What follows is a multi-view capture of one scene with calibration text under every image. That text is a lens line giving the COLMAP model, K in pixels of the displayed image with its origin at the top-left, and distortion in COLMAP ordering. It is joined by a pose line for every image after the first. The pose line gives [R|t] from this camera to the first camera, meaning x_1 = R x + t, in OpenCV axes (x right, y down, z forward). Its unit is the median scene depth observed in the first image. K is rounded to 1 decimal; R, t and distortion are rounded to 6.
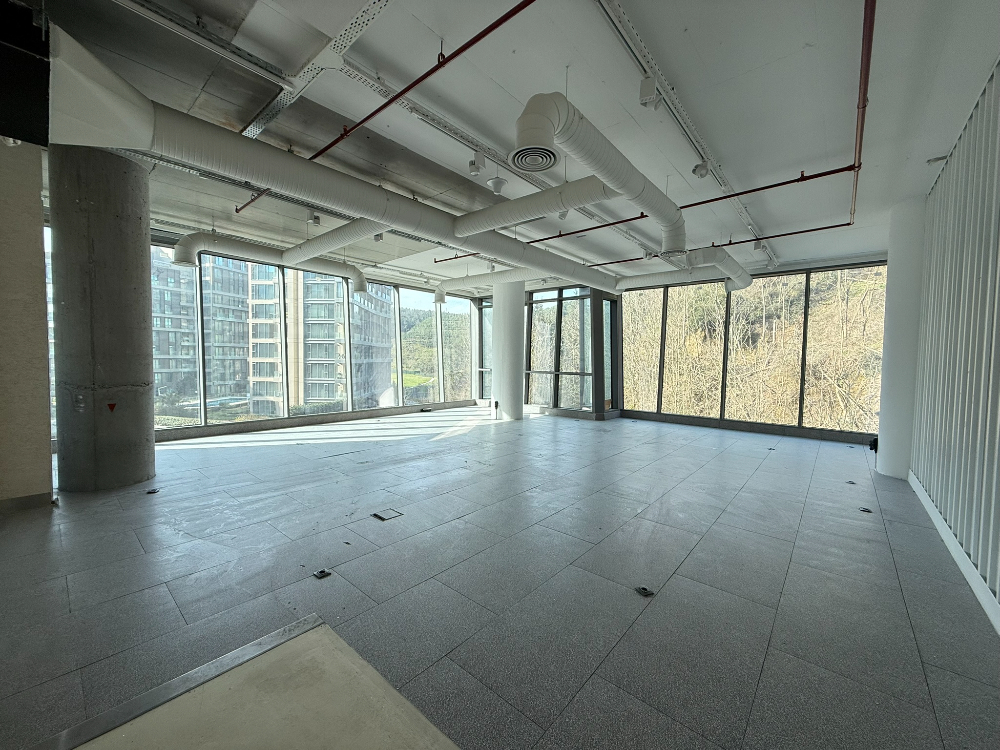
lens RADIAL K [[396.4, 0, 500.3], [0, 396.4, 376.8], [0, 0, 1]] dist [-0.000249, 0.000120]
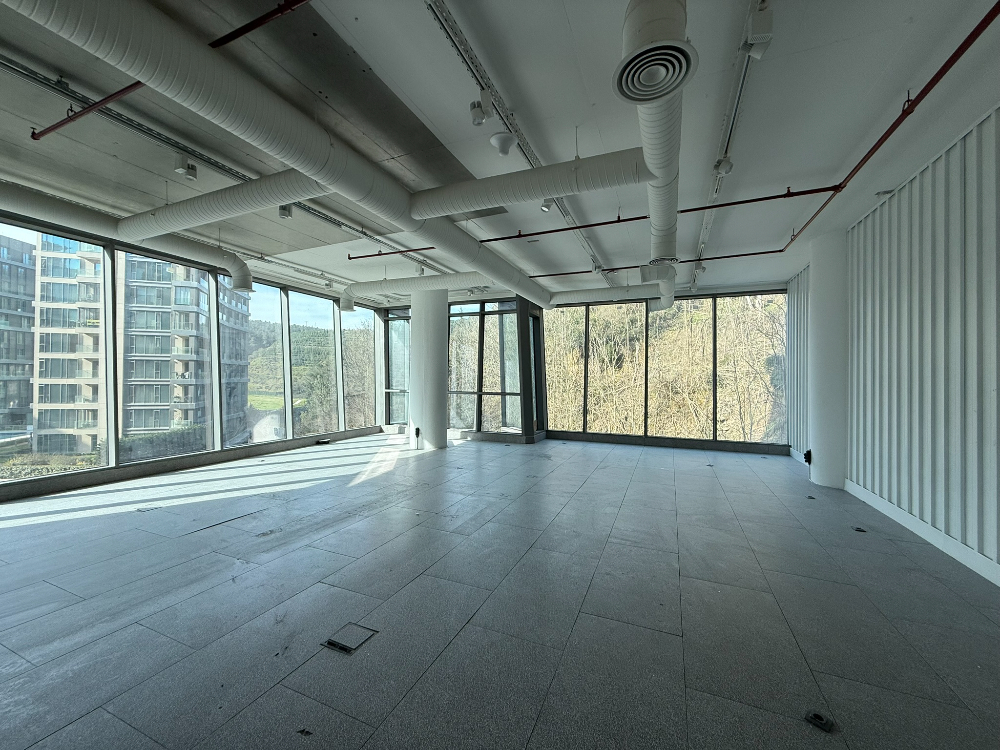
lens RADIAL K [[396.4, 0, 501.0], [0, 396.4, 376.4], [0, 0, 1]] dist [-0.000249, 0.000120]
pose [[0.953950, -0.004484, 0.299931, -0.134875], [0.018837, 0.998810, -0.044978, -0.010648], [-0.299372, 0.048557, 0.952900, 0.183452]]
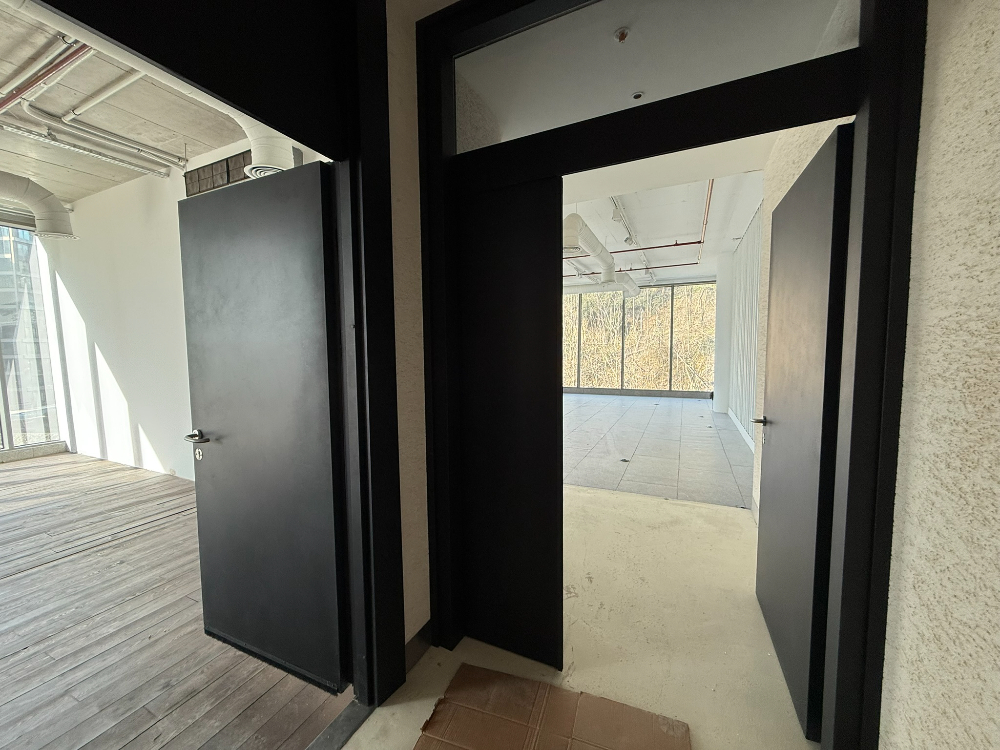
lens RADIAL K [[396.4, 0, 501.8], [0, 396.4, 375.7], [0, 0, 1]] dist [-0.000249, 0.000120]
pose [[0.962135, -0.043713, 0.269045, -0.305285], [0.036797, 0.998851, 0.030698, 0.001882], [-0.270077, -0.019635, 0.962638, -0.315798]]
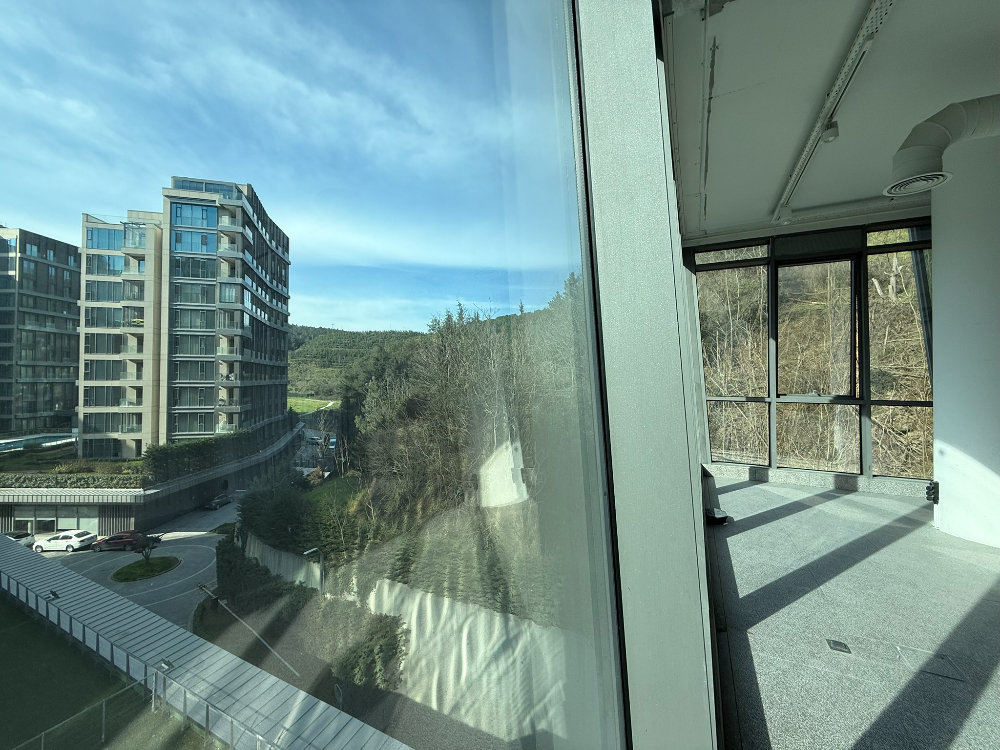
lens RADIAL K [[396.4, 0, 499.3], [0, 396.4, 376.6], [0, 0, 1]] dist [-0.000249, 0.000120]
pose [[0.967897, -0.006845, 0.251254, -0.775238], [0.019769, 0.998606, -0.048950, -0.048484], [-0.250569, 0.052346, 0.966683, 1.158732]]
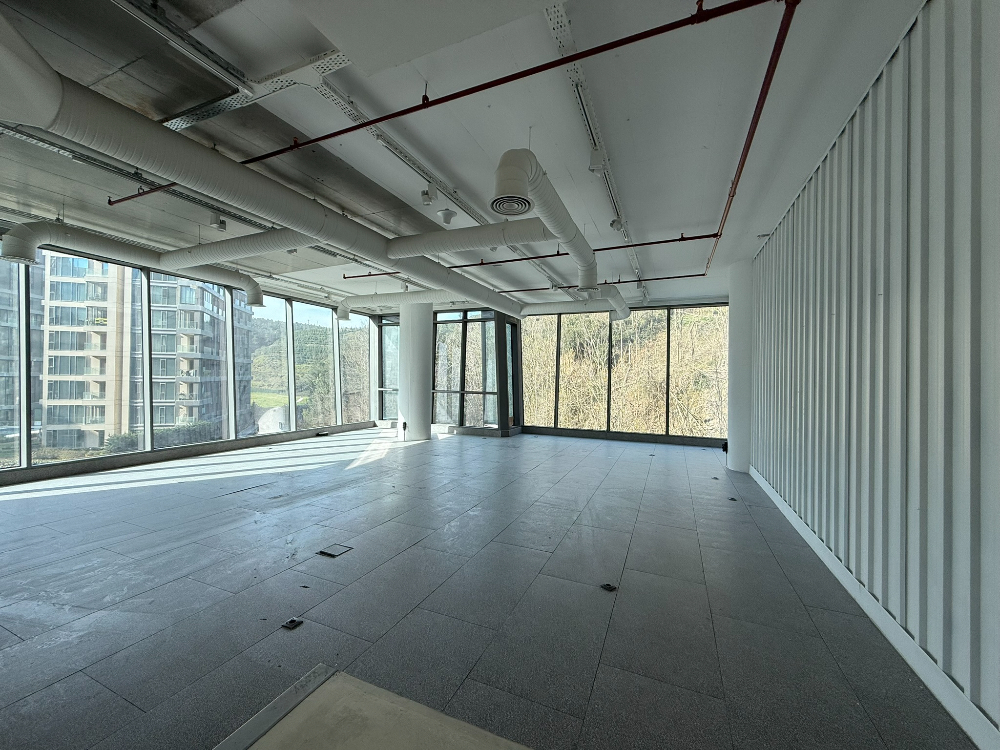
lens RADIAL K [[396.4, 0, 500.9], [0, 396.4, 377.1], [0, 0, 1]] dist [-0.000249, 0.000120]
pose [[0.955204, -0.000043, 0.295950, -0.103631], [0.012745, 0.999078, -0.040989, -0.008914], [-0.295675, 0.042925, 0.954324, -0.011603]]
